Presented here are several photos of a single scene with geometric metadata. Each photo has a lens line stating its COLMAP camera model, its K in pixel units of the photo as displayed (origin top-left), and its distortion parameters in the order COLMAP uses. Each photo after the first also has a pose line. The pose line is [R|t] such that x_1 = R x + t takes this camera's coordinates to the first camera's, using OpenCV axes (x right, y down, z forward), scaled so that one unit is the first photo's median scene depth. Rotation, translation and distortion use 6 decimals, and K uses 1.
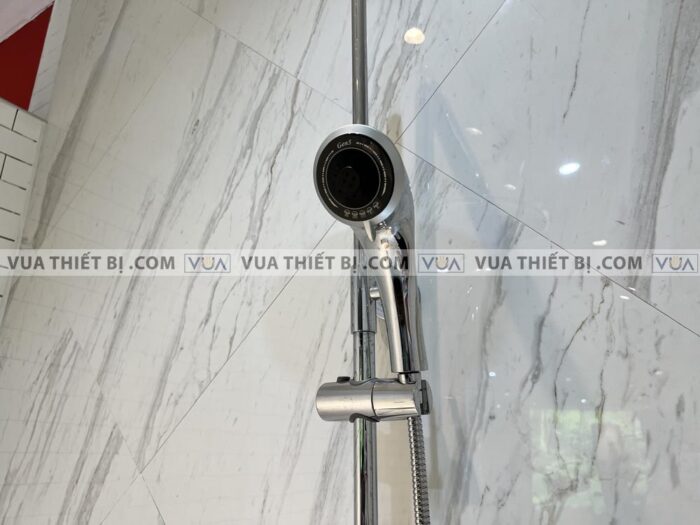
lens RADIAL K [[518.4, 0, 340.5], [0, 518.4, 268.9], [0, 0, 1]] dist [0.067951, -0.098780]
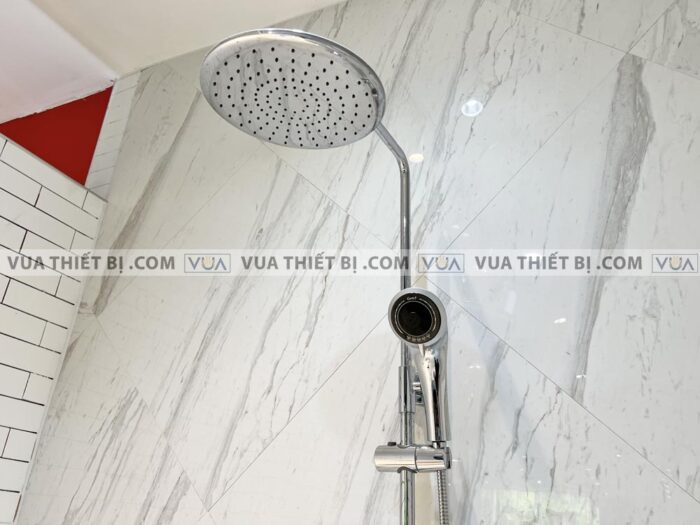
lens RADIAL K [[565.4, 0, 350.4], [0, 565.4, 247.6], [0, 0, 1]] dist [0.080419, -0.128708]
pose [[0.991082, 0.085412, 0.102278, -0.237886], [-0.072328, 0.989462, -0.125437, -0.096864], [-0.111914, 0.116921, 0.986815, -0.492866]]
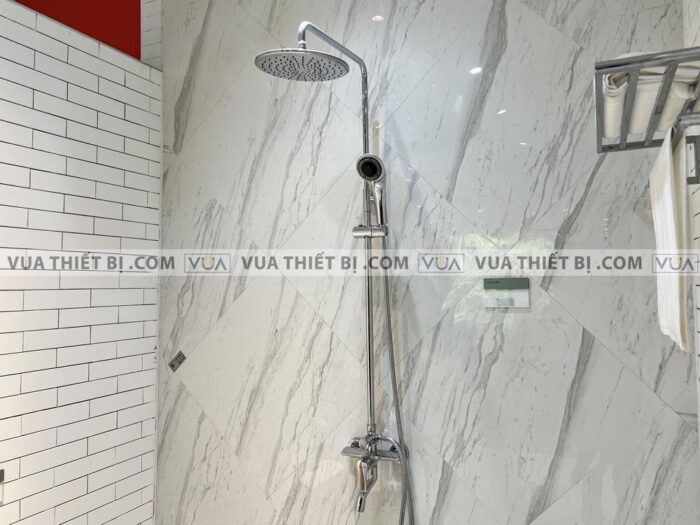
lens RADIAL K [[565.4, 0, 350.4], [0, 565.4, 247.6], [0, 0, 1]] dist [0.080419, -0.128708]
pose [[0.988564, -0.020963, 0.149337, -0.408434], [-0.023615, 0.956552, 0.290602, -0.469074], [-0.148941, -0.290806, 0.945118, -1.621135]]
